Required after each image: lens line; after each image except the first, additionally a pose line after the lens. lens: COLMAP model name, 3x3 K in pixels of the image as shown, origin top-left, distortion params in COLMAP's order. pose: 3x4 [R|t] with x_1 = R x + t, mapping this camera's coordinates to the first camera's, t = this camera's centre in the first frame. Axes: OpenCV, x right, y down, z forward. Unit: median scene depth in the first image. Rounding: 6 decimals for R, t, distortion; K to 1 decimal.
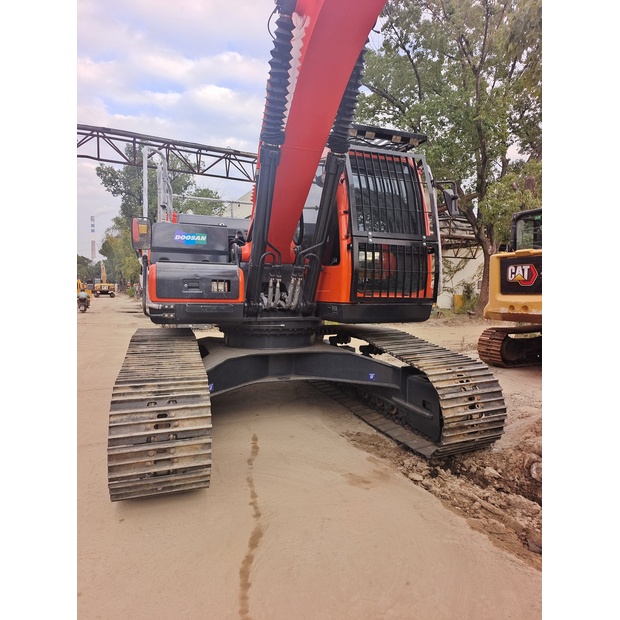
lens RADIAL K [[421.4, 0, 310.5], [0, 421.4, 307.7], [0, 0, 1]] dist [0.025736, -0.000115]
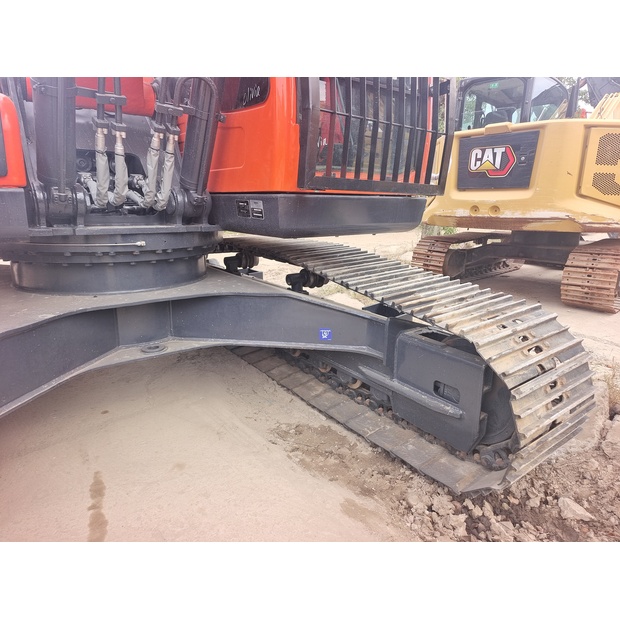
lens RADIAL K [[421.4, 0, 310.5], [0, 421.4, 307.7], [0, 0, 1]] dist [0.025736, -0.000115]
pose [[0.953669, -0.069087, 0.292820, -0.028831], [0.005292, 0.976979, 0.213270, 0.012338], [-0.300813, -0.201839, 0.932080, 0.492351]]
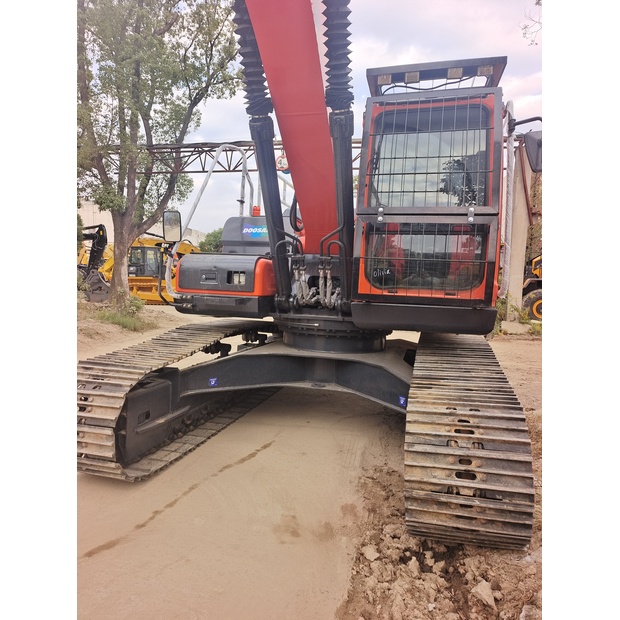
lens RADIAL K [[421.4, 0, 310.5], [0, 421.4, 307.7], [0, 0, 1]] dist [0.025736, -0.000115]
pose [[0.824836, 0.051525, -0.563019, 0.413871], [-0.050689, 0.998568, 0.017125, -0.007787], [0.563095, 0.014414, 0.826267, 0.275406]]
